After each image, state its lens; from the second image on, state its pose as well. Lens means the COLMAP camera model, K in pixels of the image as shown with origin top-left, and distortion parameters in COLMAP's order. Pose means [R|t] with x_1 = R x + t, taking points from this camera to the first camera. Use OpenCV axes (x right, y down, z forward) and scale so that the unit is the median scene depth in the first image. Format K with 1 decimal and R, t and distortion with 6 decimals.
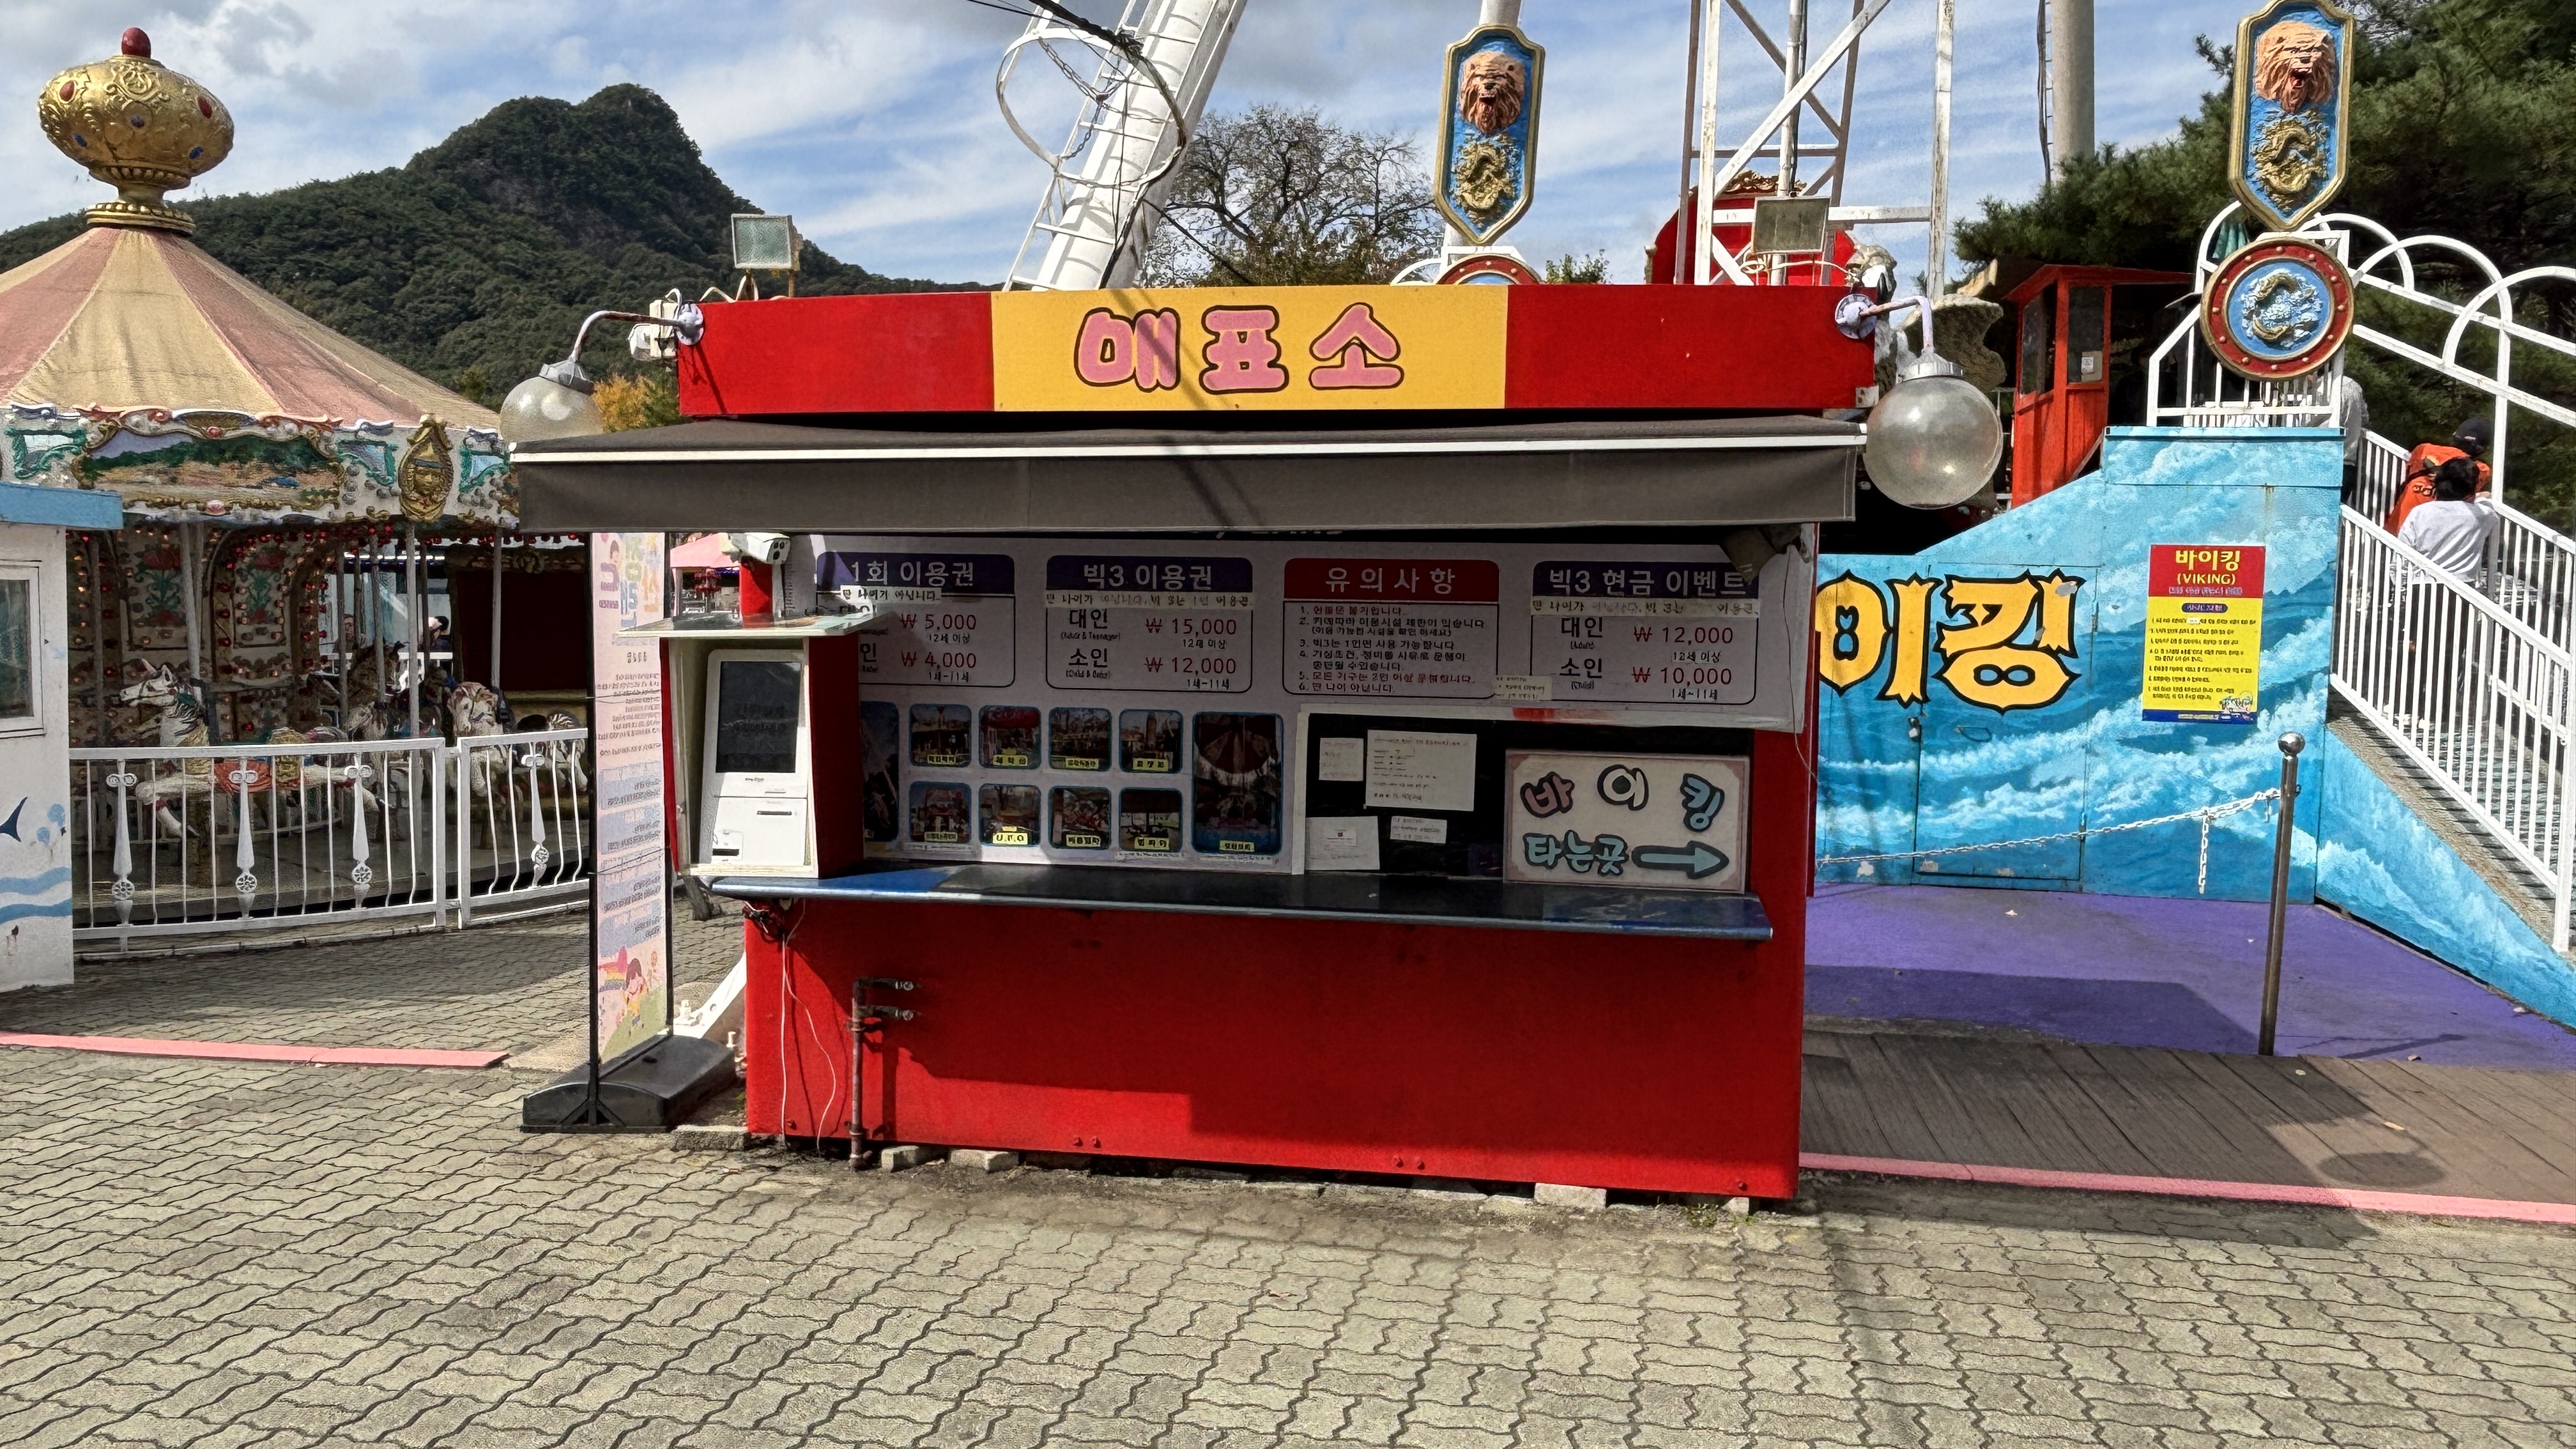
lens RADIAL K [[1850.1, 0, 1278.0], [0, 1850.1, 735.5], [0, 0, 1]] dist [0.023509, 0.000801]
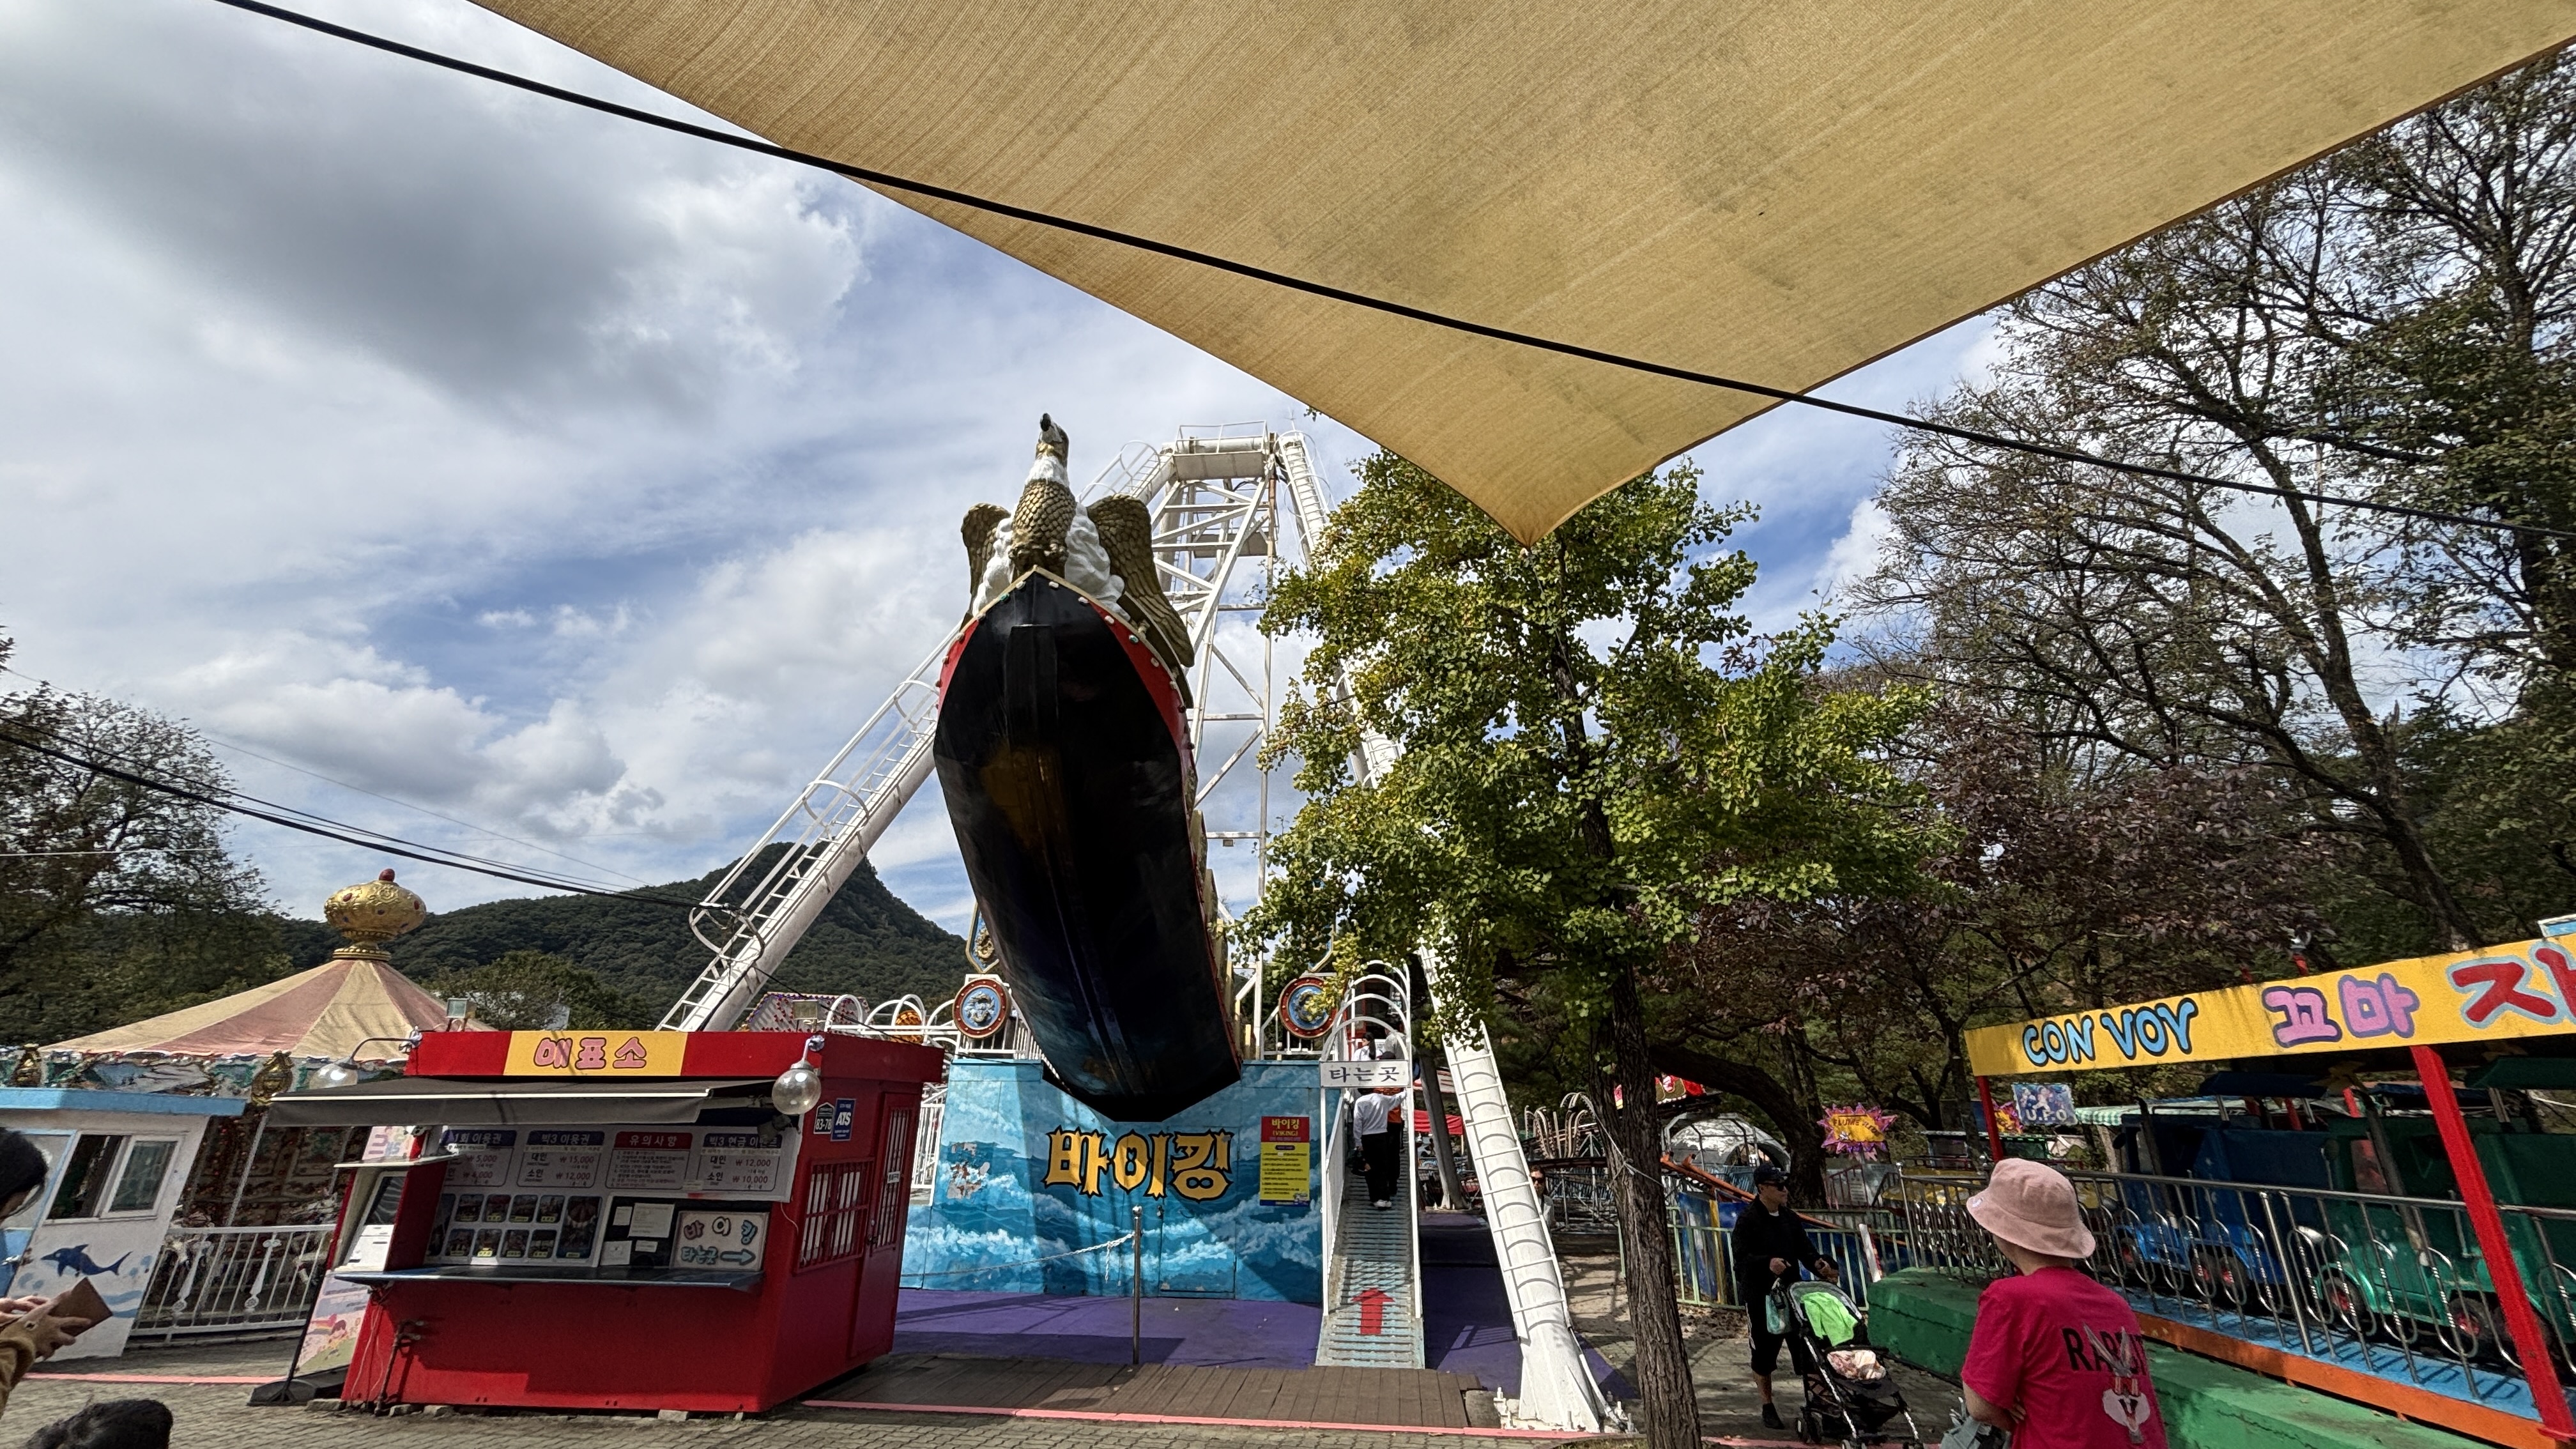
lens RADIAL K [[1056.6, 0, 1279.1], [0, 1056.6, 715.7], [0, 0, 1]] dist [-0.003497, -0.000319]
pose [[0.996194, 0.026891, 0.082913, 0.788830], [0.012439, 0.897626, -0.440583, 0.044712], [-0.086272, 0.439937, 0.893875, -0.673940]]
